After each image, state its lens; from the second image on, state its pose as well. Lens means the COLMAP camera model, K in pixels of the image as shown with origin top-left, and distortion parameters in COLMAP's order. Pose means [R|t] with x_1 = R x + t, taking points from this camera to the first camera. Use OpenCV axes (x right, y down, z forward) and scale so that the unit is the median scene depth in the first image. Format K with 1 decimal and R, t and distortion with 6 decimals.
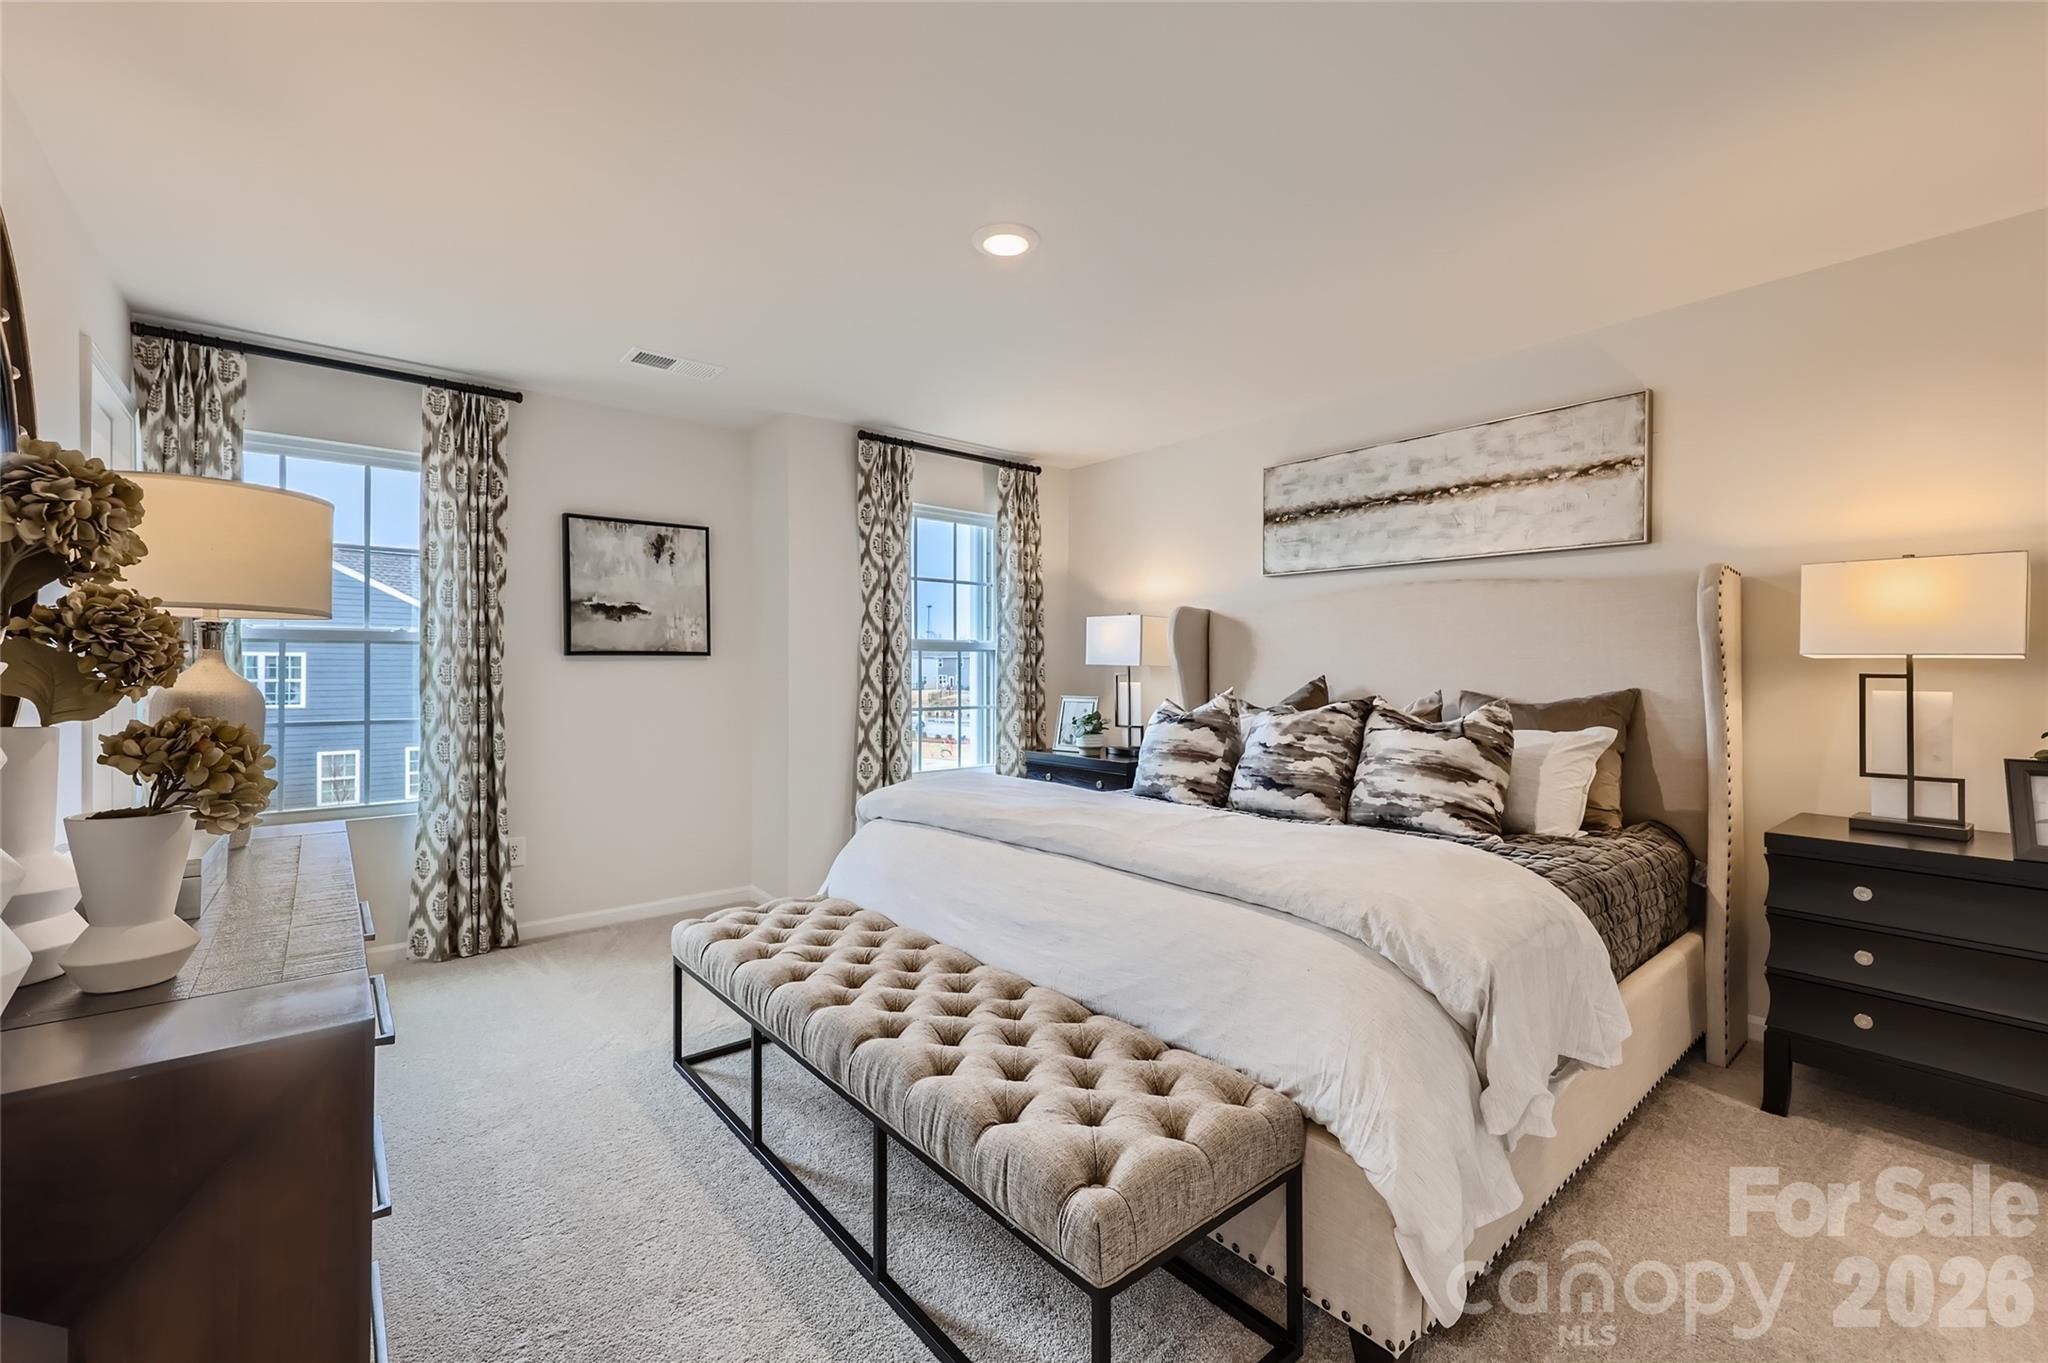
lens RADIAL K [[840.2, 0, 1024.0], [0, 840.2, 681.5], [0, 0, 1]] dist [-0.058167, -0.000204]
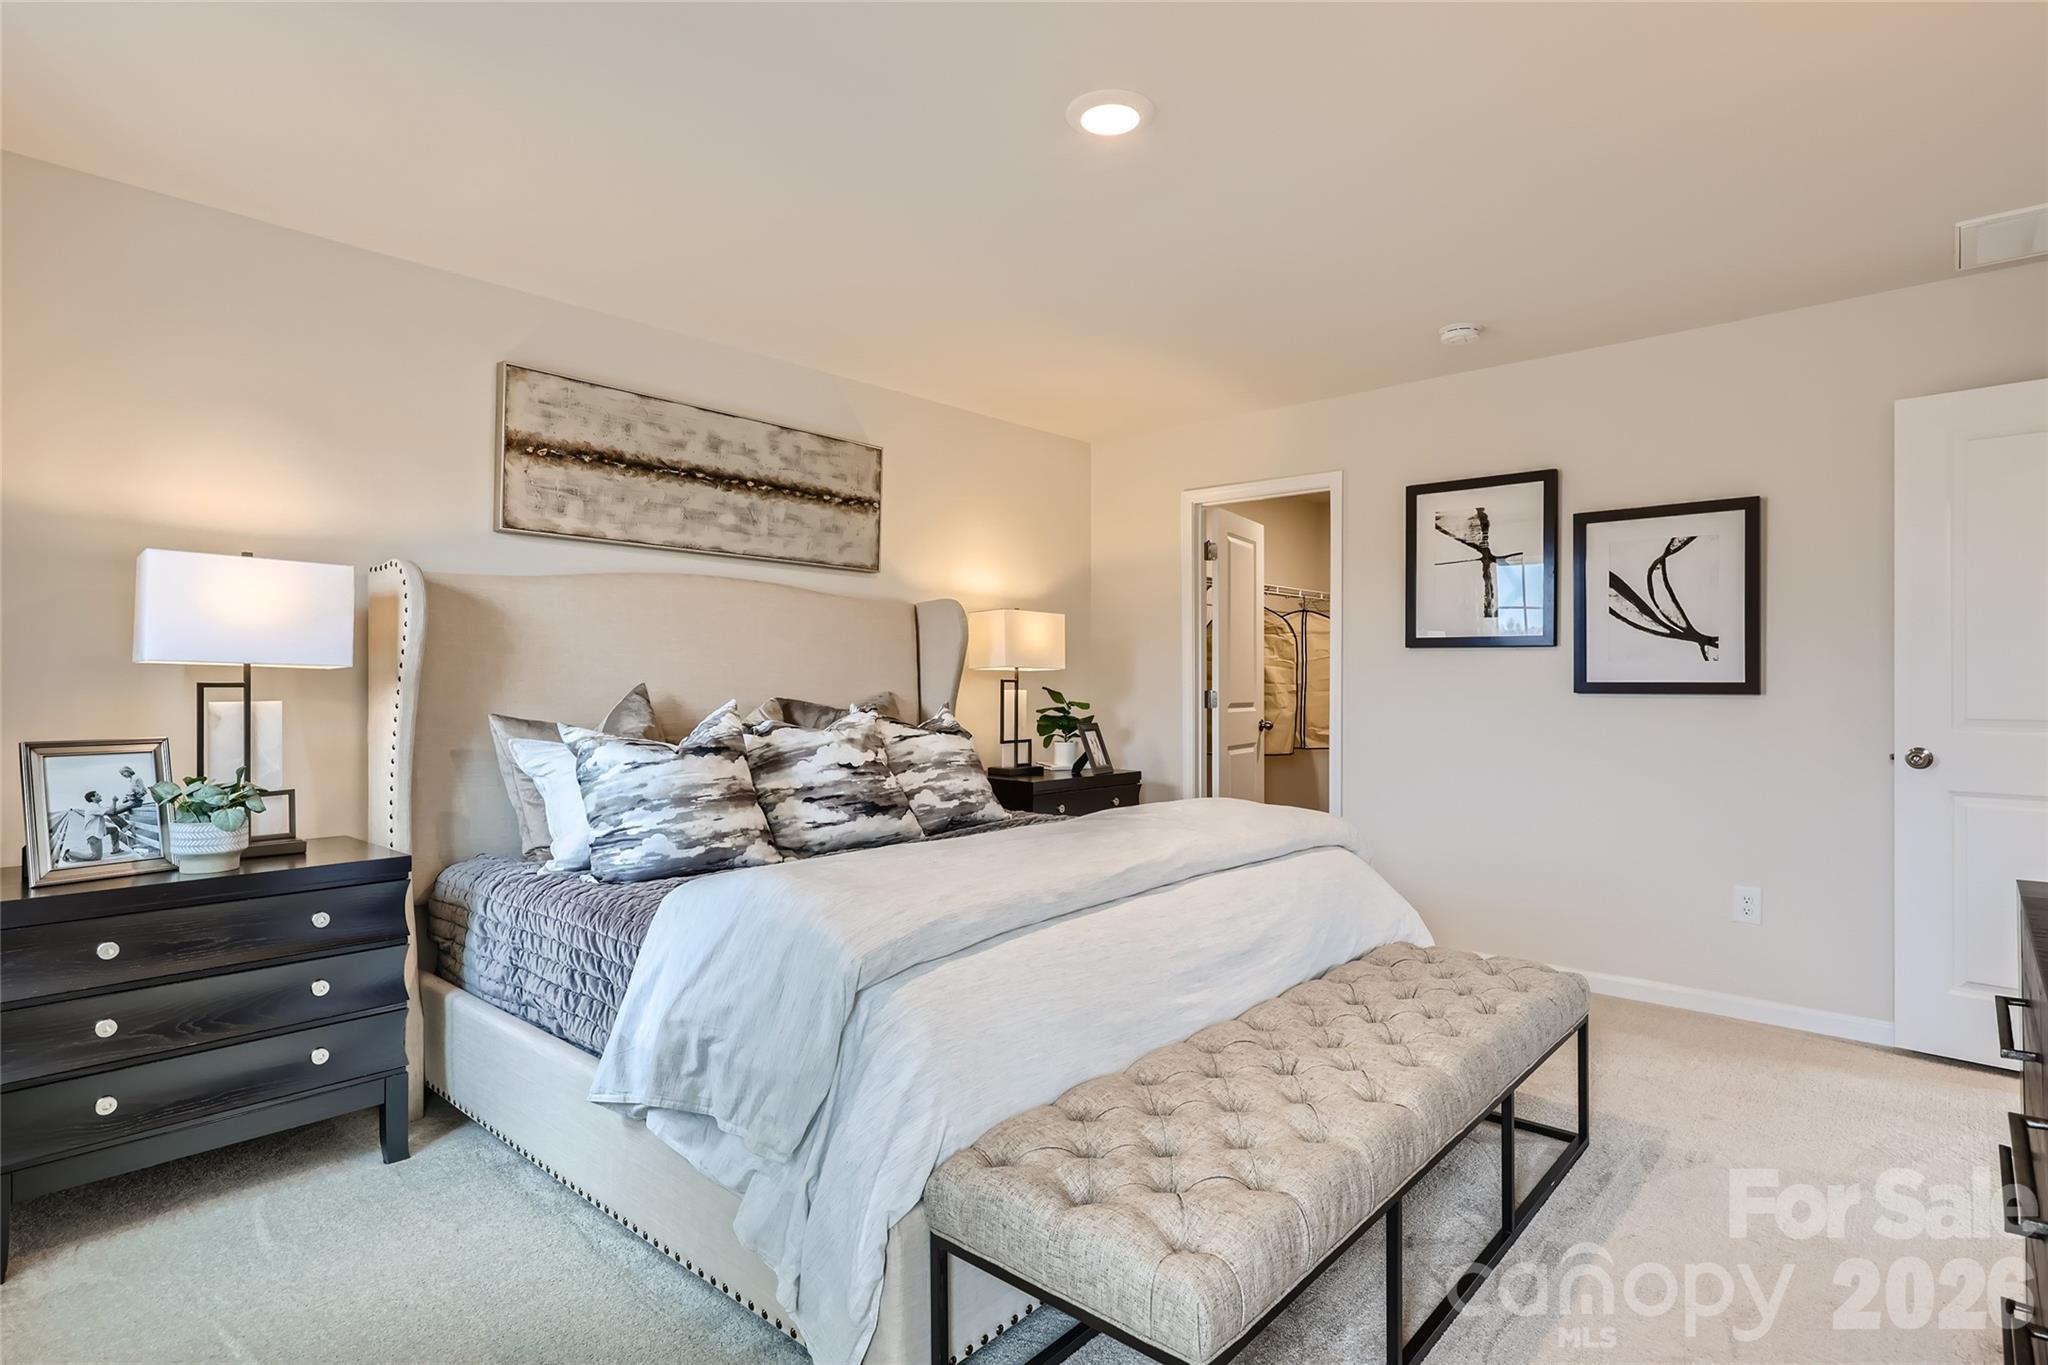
lens RADIAL K [[1027.0, 0, 1024.0], [0, 1027.0, 682.5], [0, 0, 1]] dist [0.014752, 0.000103]
pose [[-0.152978, -0.001504, 0.988228, -0.655963], [0.012884, 0.999911, 0.003517, -0.007775], [-0.988146, 0.013271, -0.152945, 0.853100]]
